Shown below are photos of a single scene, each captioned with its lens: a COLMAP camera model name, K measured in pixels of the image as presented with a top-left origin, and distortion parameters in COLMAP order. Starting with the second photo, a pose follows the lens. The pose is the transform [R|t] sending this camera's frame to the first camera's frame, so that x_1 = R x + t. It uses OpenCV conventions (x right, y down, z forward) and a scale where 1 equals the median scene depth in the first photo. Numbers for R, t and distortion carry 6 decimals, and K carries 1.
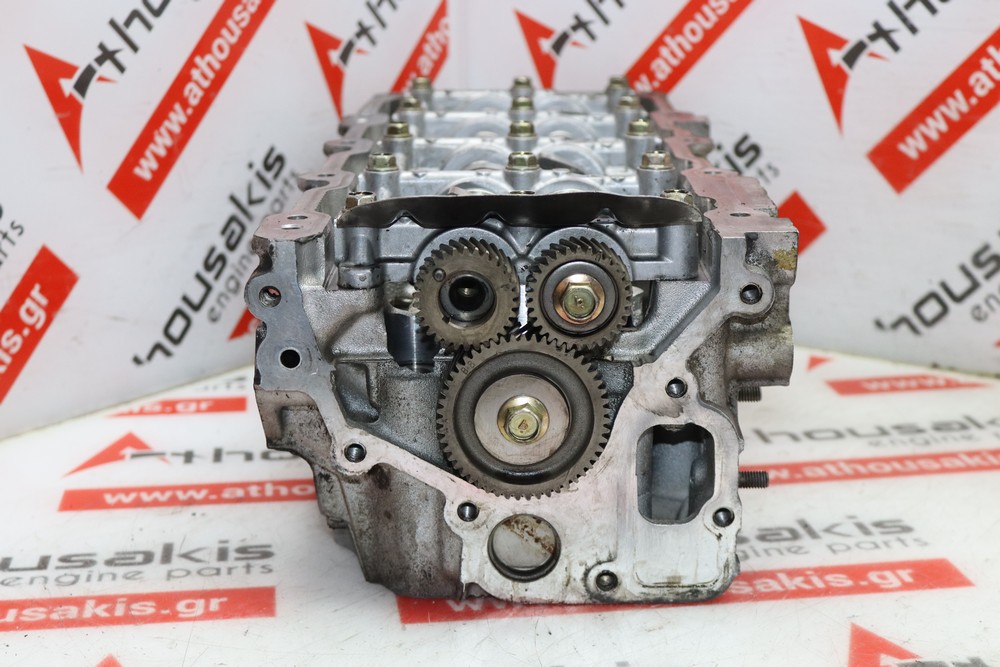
lens RADIAL K [[1904.0, 0, 502.2], [0, 1904.0, 332.6], [0, 0, 1]] dist [-0.064979, 0.000000]
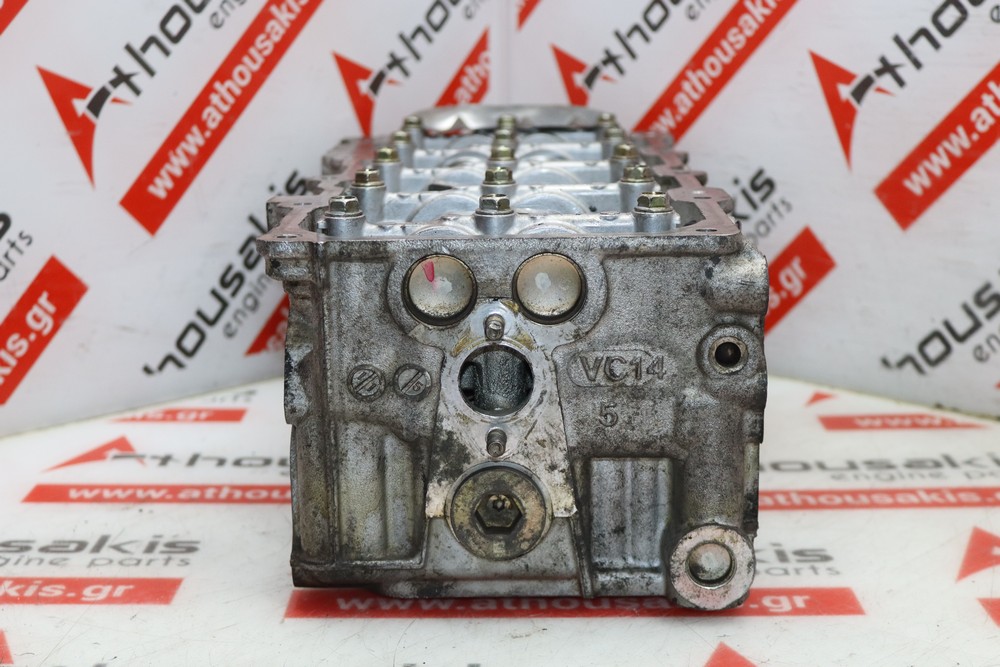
lens RADIAL K [[1904.0, 0, 498.4], [0, 1904.0, 334.4], [0, 0, 1]] dist [-0.064979, 0.000000]
pose [[0.988293, 0.032681, -0.149029, 0.152966], [-0.037340, 0.998894, -0.028576, 0.017506], [0.147931, 0.033806, 0.988420, -0.006955]]
